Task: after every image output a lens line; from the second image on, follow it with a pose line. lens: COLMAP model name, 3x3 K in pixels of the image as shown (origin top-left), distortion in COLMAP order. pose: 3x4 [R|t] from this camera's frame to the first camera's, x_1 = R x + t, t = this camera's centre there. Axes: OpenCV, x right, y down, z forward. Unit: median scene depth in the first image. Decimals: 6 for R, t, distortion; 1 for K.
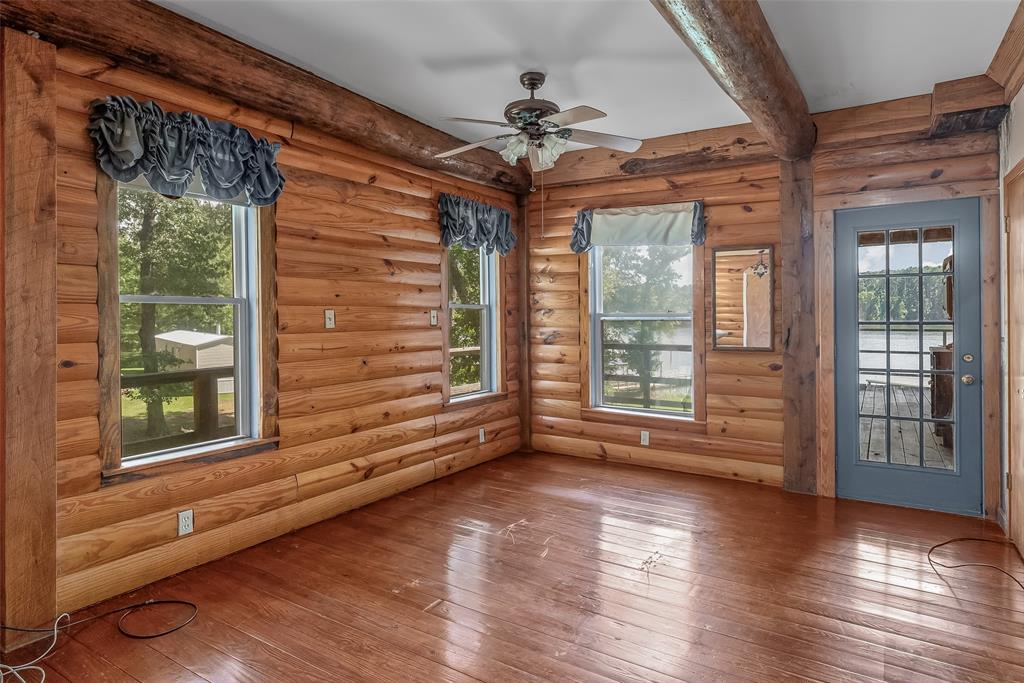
lens RADIAL K [[579.5, 0, 517.8], [0, 579.5, 317.2], [0, 0, 1]] dist [-0.004874, 0.001983]
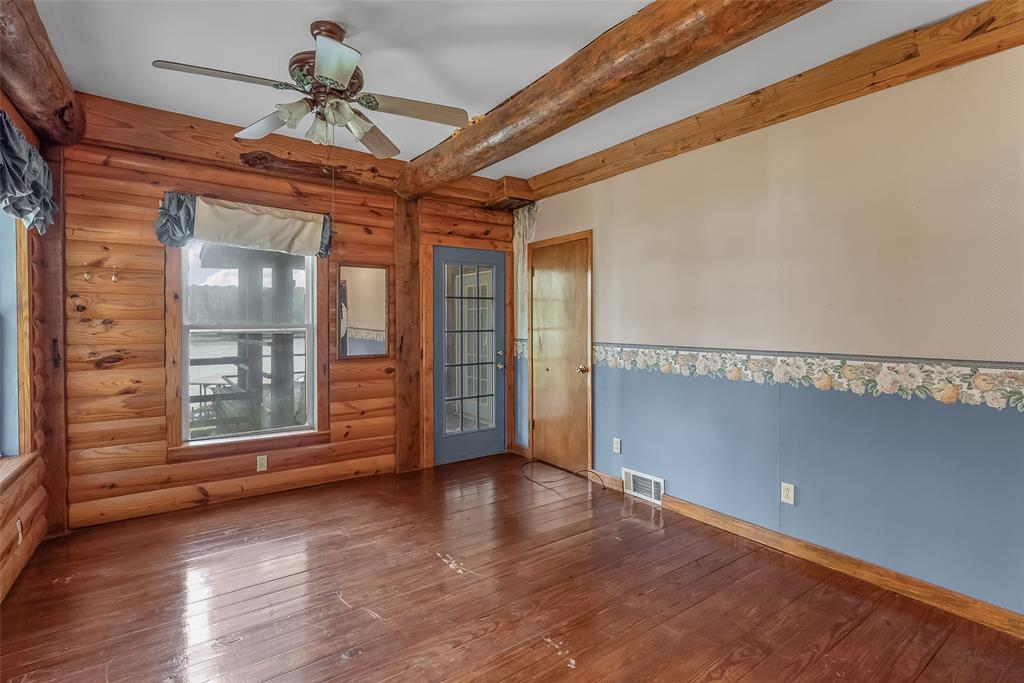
lens RADIAL K [[488.4, 0, 522.7], [0, 488.4, 321.3], [0, 0, 1]] dist [0.003044, -0.000175]
pose [[0.380108, 0.004163, 0.924933, -0.352096], [0.005686, 0.999960, -0.006837, -0.004864], [-0.924925, 0.007858, 0.380069, 0.355291]]
